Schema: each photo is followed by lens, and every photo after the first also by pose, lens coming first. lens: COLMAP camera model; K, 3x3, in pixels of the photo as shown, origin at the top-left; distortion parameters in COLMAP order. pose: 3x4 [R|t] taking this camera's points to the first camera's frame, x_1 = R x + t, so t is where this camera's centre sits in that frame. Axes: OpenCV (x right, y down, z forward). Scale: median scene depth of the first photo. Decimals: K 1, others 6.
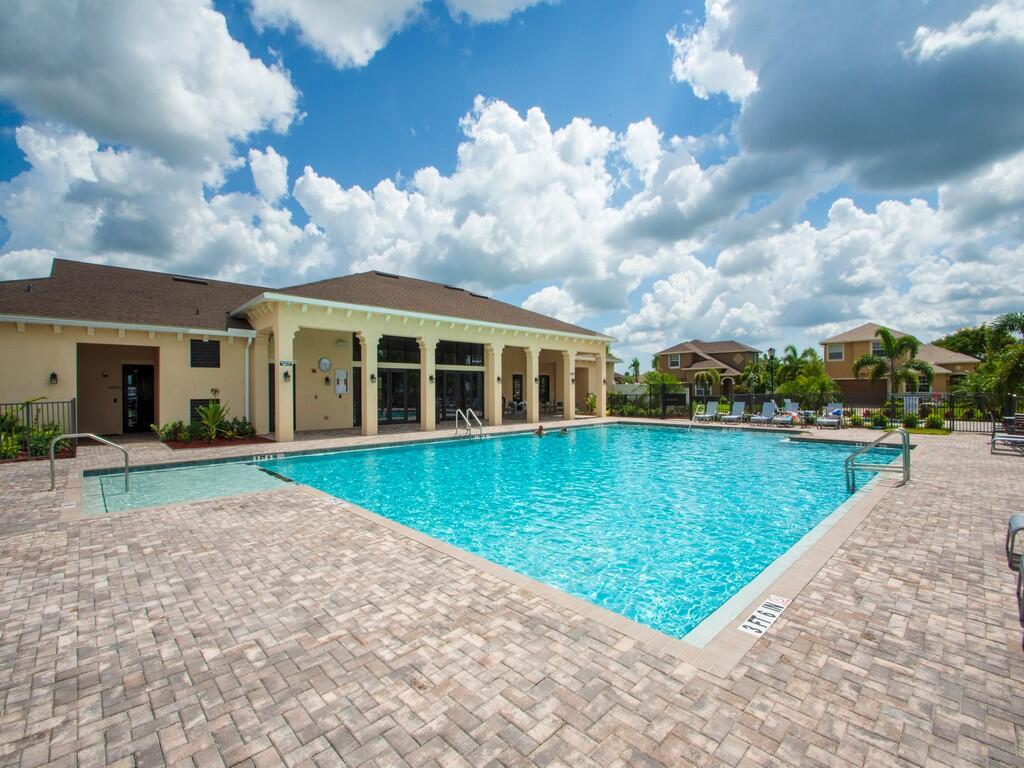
lens RADIAL K [[448.5, 0, 512.0], [0, 448.5, 384.0], [0, 0, 1]] dist [-0.000497, 0.000259]
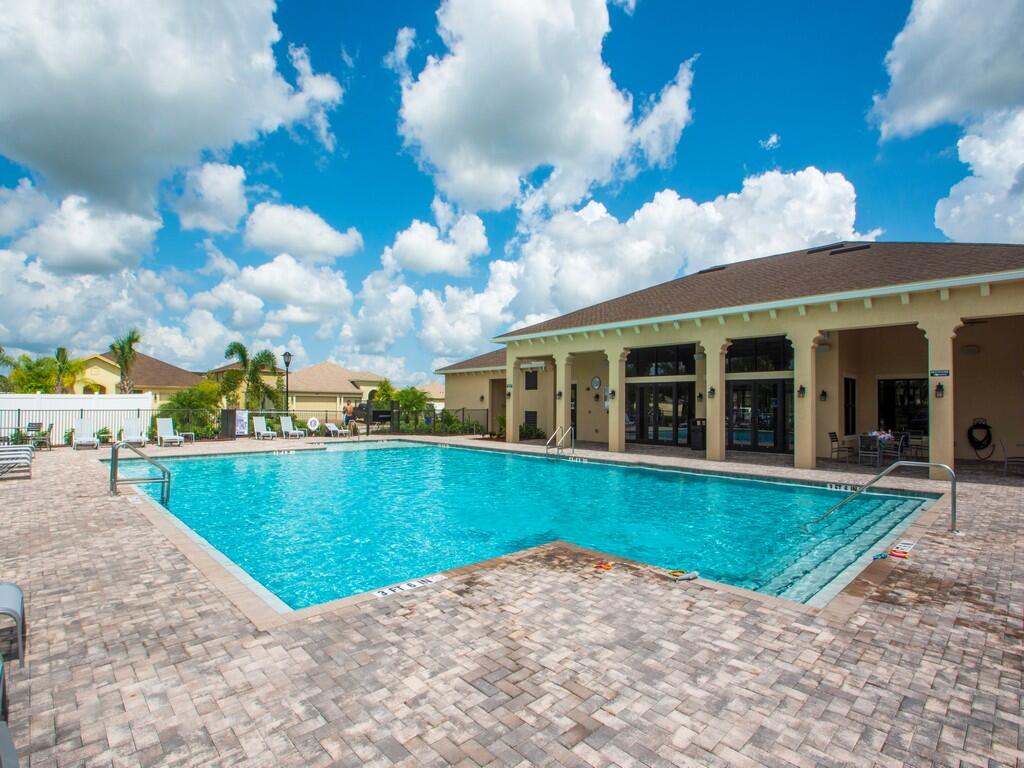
lens RADIAL K [[505.8, 0, 515.5], [0, 505.8, 406.4], [0, 0, 1]] dist [0.002587, 0.000293]
pose [[0.008216, 0.006927, -0.999942, 0.257265], [0.003156, 0.999971, 0.006953, 0.001602], [0.999961, -0.003213, 0.008194, 0.244089]]
